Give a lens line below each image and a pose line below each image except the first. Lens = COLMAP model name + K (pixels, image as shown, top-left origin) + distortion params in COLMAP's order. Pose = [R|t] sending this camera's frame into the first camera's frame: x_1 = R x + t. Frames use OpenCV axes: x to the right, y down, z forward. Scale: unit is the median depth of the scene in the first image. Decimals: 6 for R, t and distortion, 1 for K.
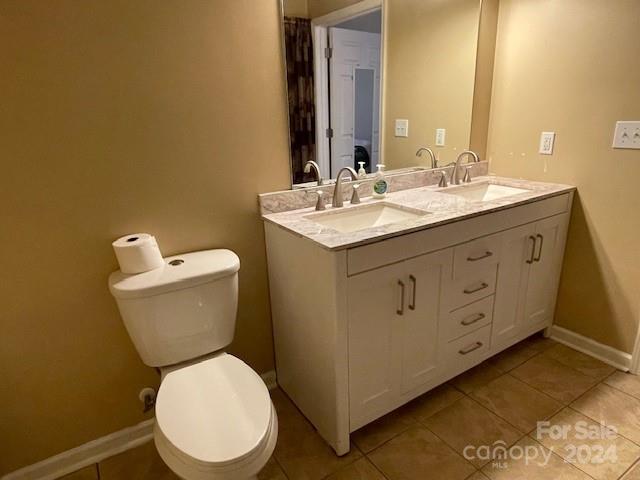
lens RADIAL K [[409.8, 0, 320.0], [0, 409.8, 240.0], [0, 0, 1]] dist [-0.002625, -0.000169]
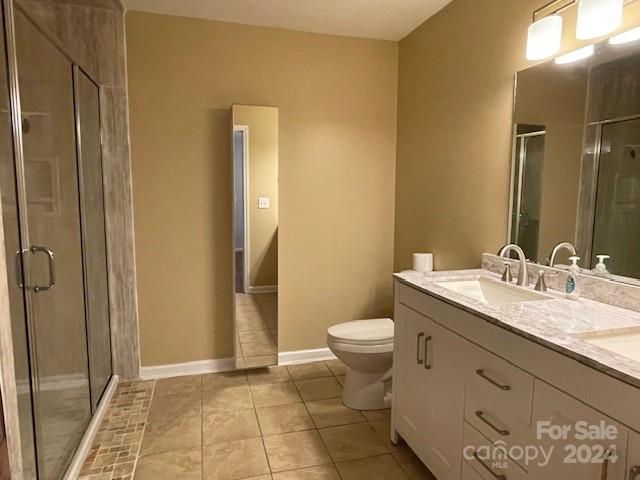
lens RADIAL K [[409.8, 0, 320.0], [0, 409.8, 240.0], [0, 0, 1]] dist [-0.002625, -0.000169]
pose [[-0.288755, 0.142151, -0.946791, 1.150861], [-0.294808, 0.927664, 0.229191, -0.276681], [0.910884, 0.345301, -0.225960, 0.773614]]
